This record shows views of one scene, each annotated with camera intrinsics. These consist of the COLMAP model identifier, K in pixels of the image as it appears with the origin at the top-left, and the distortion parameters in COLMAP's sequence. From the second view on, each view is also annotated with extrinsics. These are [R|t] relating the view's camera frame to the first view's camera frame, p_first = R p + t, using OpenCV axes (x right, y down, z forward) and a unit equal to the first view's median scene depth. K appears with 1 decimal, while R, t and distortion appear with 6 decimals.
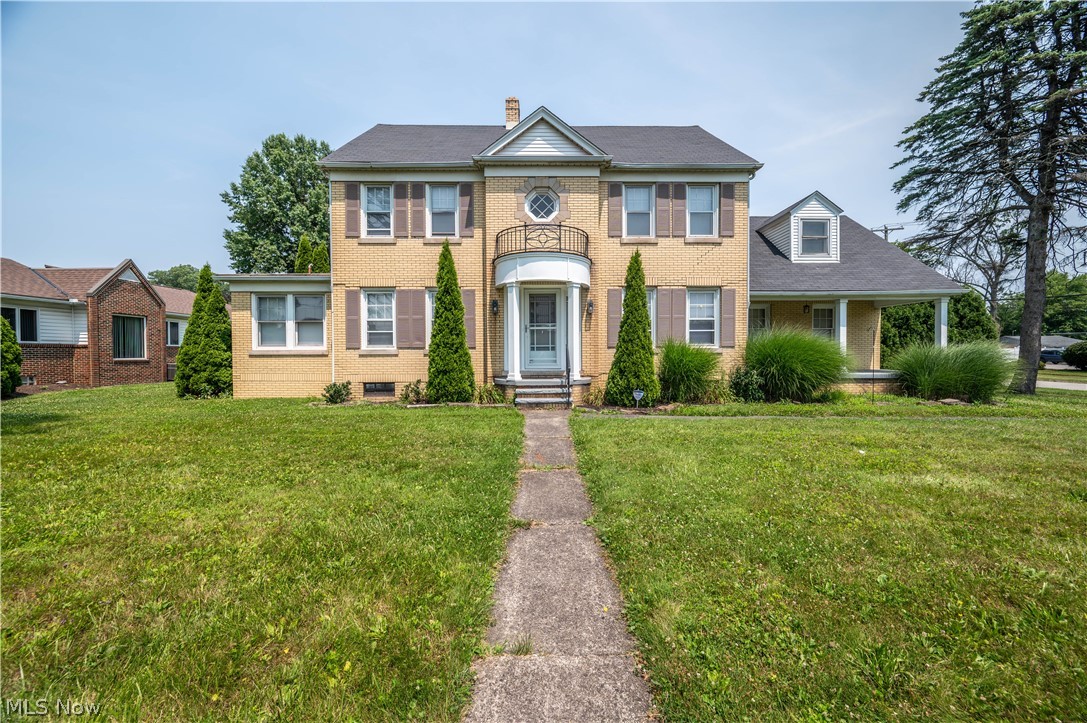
lens RADIAL K [[437.2, 0, 540.5], [0, 437.2, 360.5], [0, 0, 1]] dist [0.000712, 0.000263]
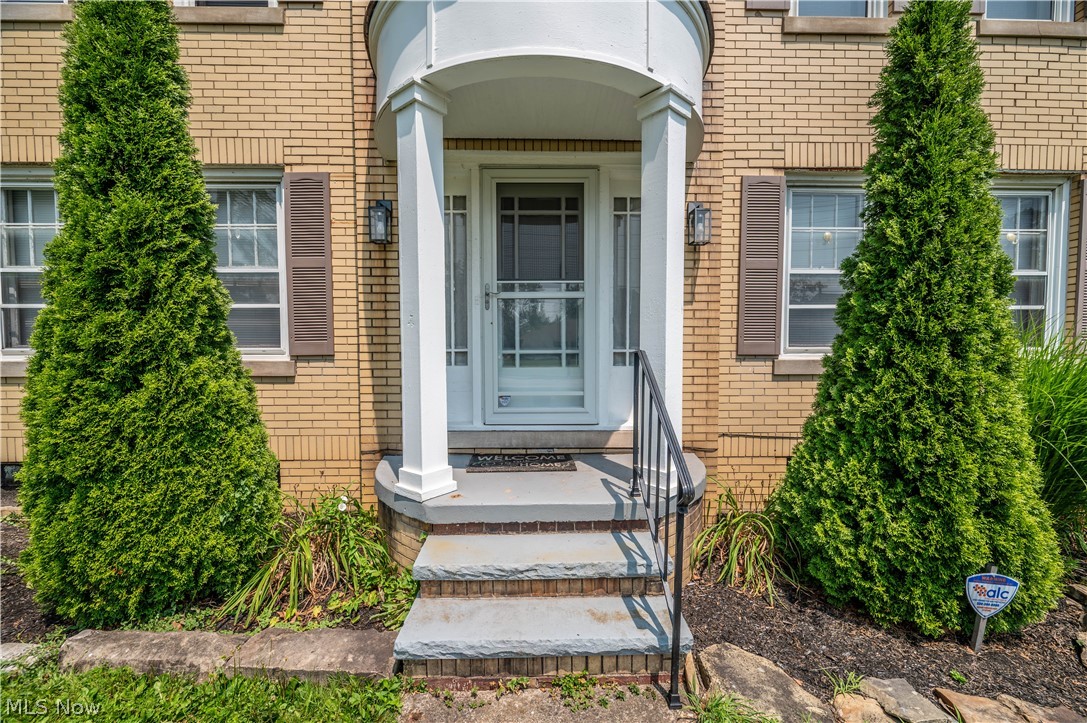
lens RADIAL K [[437.2, 0, 540.5], [0, 437.2, 360.5], [0, 0, 1]] dist [0.000712, 0.000263]
pose [[0.999991, 0.002231, -0.003513, 0.006450], [-0.002210, 0.999979, 0.006068, -0.029916], [0.003526, -0.006060, 0.999975, 0.701560]]
